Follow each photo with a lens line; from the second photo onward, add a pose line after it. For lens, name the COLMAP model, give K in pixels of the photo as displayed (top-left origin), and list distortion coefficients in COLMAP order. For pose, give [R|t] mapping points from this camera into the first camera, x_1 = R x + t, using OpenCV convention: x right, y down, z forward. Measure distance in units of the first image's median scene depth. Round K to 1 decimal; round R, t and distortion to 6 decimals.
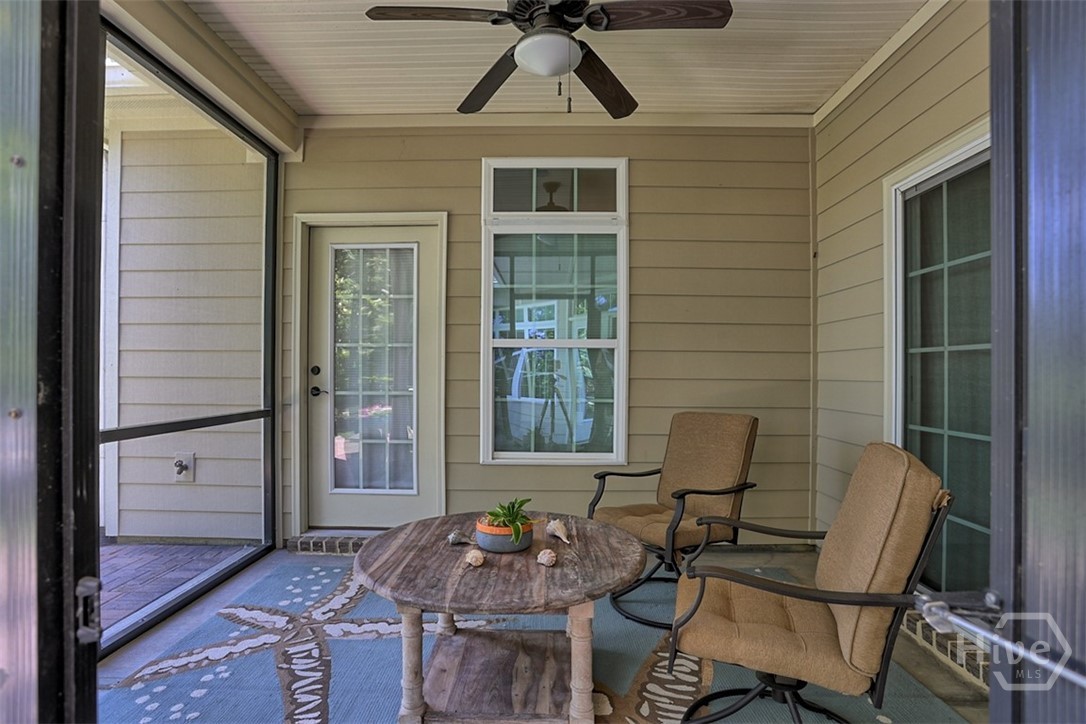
lens RADIAL K [[532.7, 0, 535.0], [0, 532.7, 360.9], [0, 0, 1]] dist [-0.062670, 0.030377]
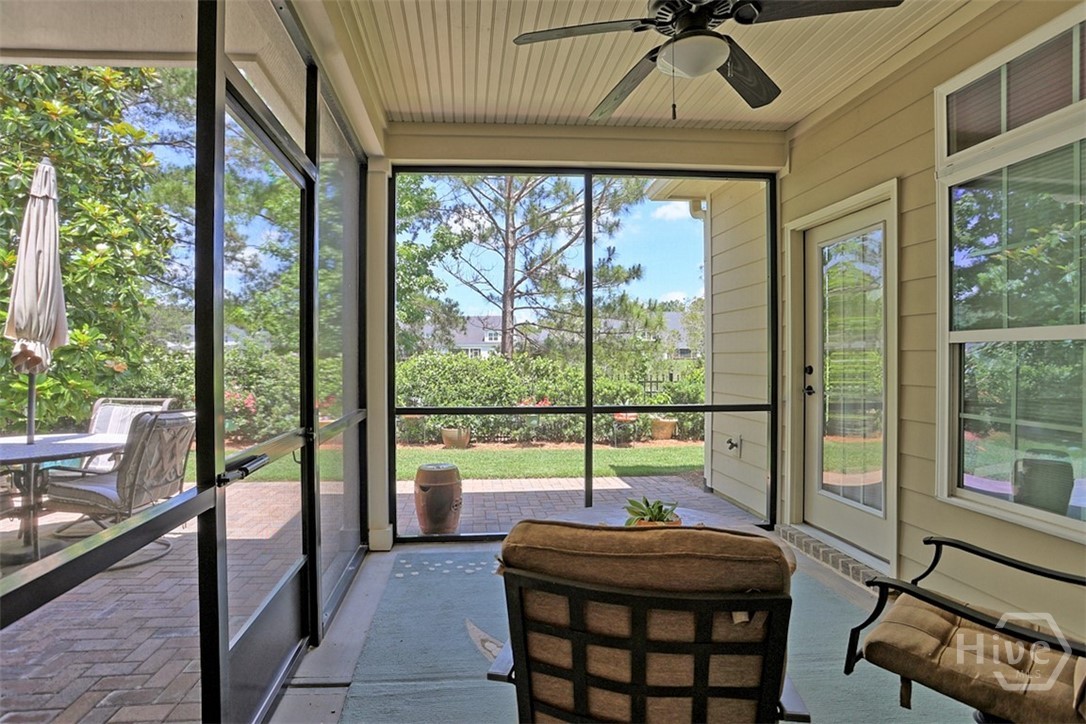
lens RADIAL K [[532.7, 0, 535.0], [0, 532.7, 360.9], [0, 0, 1]] dist [-0.062670, 0.030377]
pose [[0.150329, 0.001850, -0.988634, 0.530573], [0.008934, 0.999955, 0.003230, -0.008366], [0.988596, -0.009318, 0.150305, 0.329002]]
